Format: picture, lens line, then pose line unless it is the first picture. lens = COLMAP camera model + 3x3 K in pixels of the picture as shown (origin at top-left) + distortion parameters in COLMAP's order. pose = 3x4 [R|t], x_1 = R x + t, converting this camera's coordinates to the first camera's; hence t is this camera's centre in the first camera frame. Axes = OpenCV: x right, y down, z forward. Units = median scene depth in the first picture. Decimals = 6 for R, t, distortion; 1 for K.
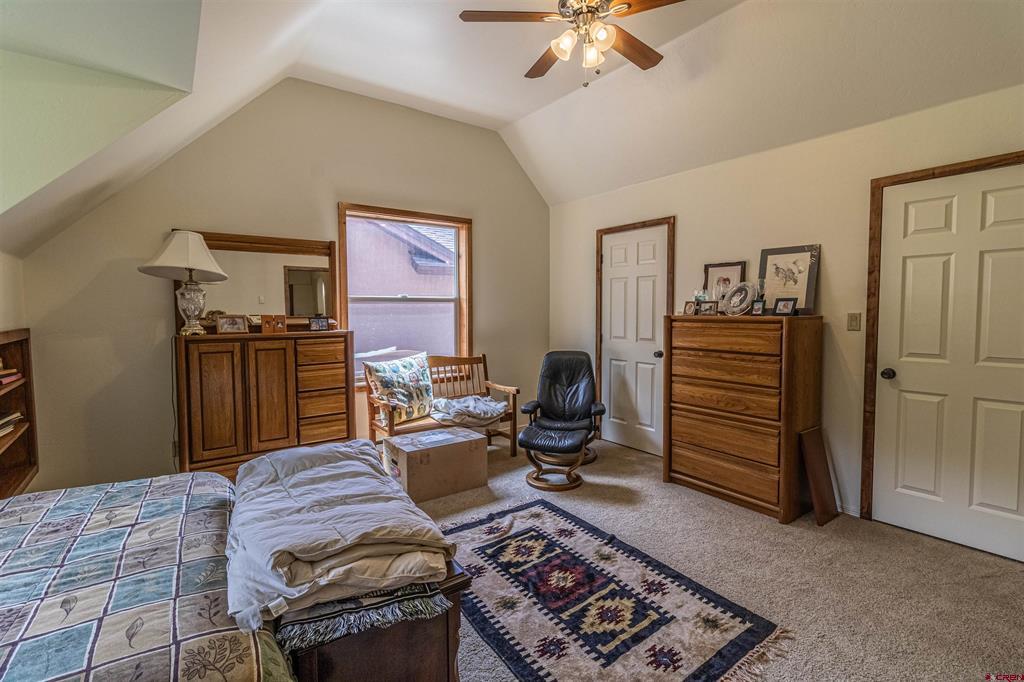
lens RADIAL K [[472.3, 0, 517.0], [0, 472.3, 336.5], [0, 0, 1]] dist [0.000828, 0.001694]
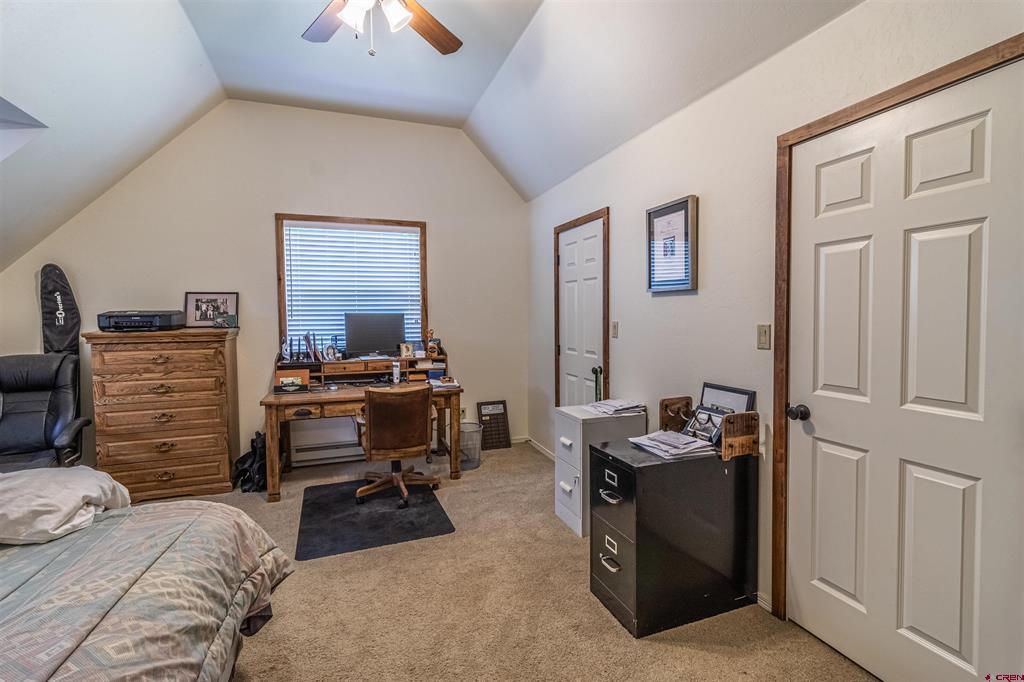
lens RADIAL K [[472.3, 0, 511.8], [0, 472.3, 334.1], [0, 0, 1]] dist [0.000828, 0.001694]
pose [[0.964667, 0.012715, -0.263165, 0.508348], [-0.017419, 0.999727, -0.015551, -0.016865], [0.262896, 0.019586, 0.964625, 0.196284]]
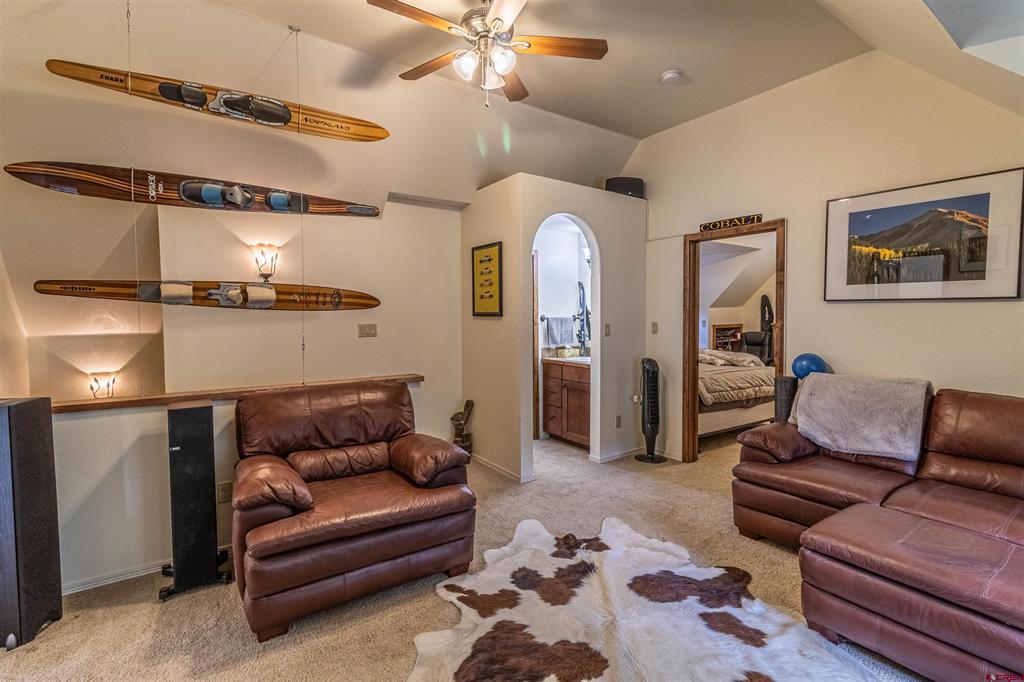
lens RADIAL K [[472.3, 0, 515.3], [0, 472.3, 334.9], [0, 0, 1]] dist [0.000828, 0.001694]
pose [[0.000586, 0.044543, -0.999007, 1.905198], [-0.061279, 0.997132, 0.044423, 0.016630], [0.998120, 0.061192, 0.003314, -0.448653]]
